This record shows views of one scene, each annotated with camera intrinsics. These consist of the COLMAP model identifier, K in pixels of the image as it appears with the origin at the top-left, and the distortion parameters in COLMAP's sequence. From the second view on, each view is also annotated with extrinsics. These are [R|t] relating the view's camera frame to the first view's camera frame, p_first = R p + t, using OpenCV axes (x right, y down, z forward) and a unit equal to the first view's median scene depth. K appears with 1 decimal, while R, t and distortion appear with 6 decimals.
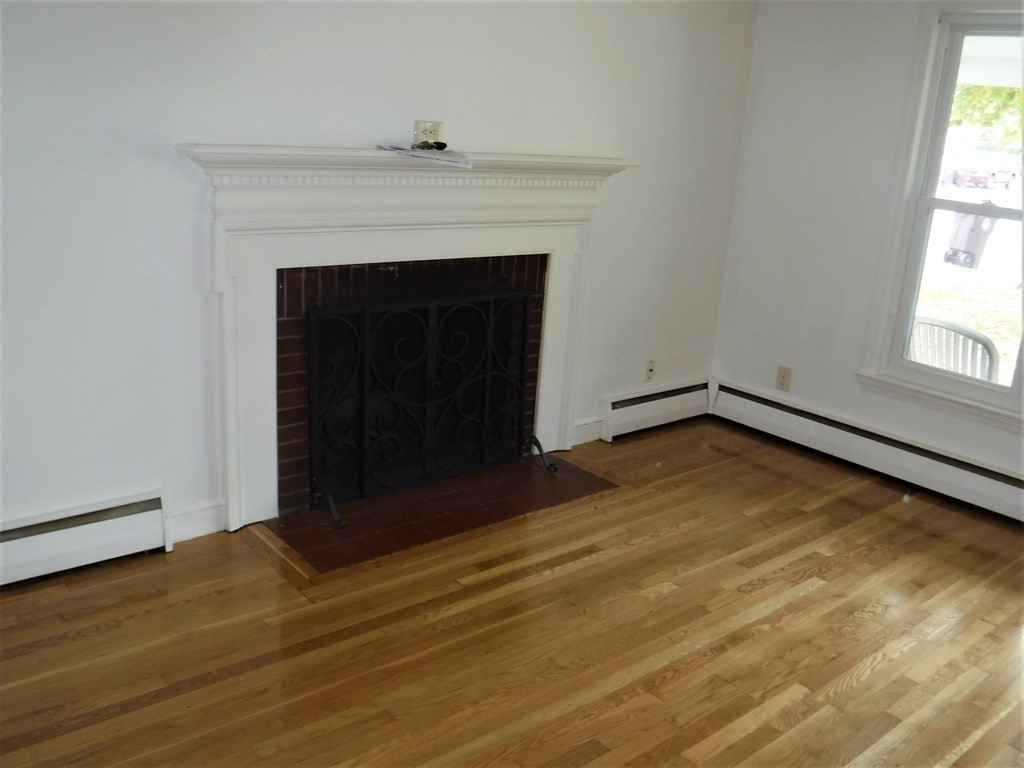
lens RADIAL K [[888.6, 0, 512.0], [0, 888.6, 384.0], [0, 0, 1]] dist [-0.011865, -0.005158]
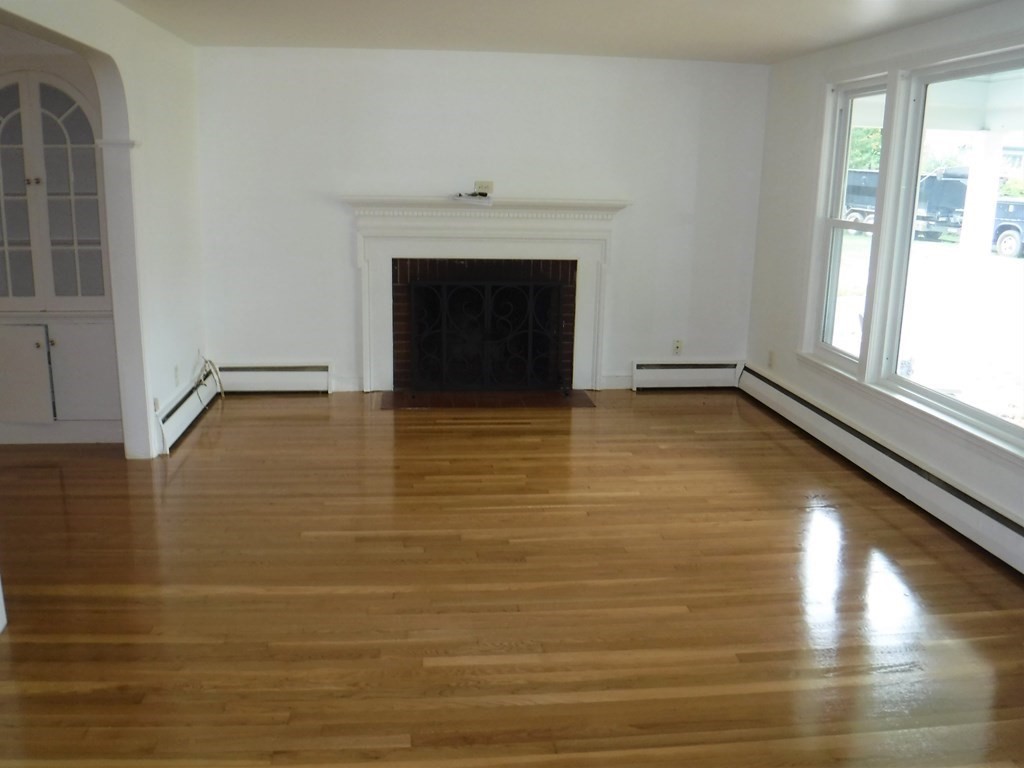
lens RADIAL K [[888.6, 0, 512.0], [0, 888.6, 384.0], [0, 0, 1]] dist [-0.011865, -0.005158]
pose [[0.843394, 0.098345, -0.528219, 0.941944], [-0.123015, 0.992336, -0.011660, 0.125727], [0.523024, 0.074812, 0.849028, -0.466579]]
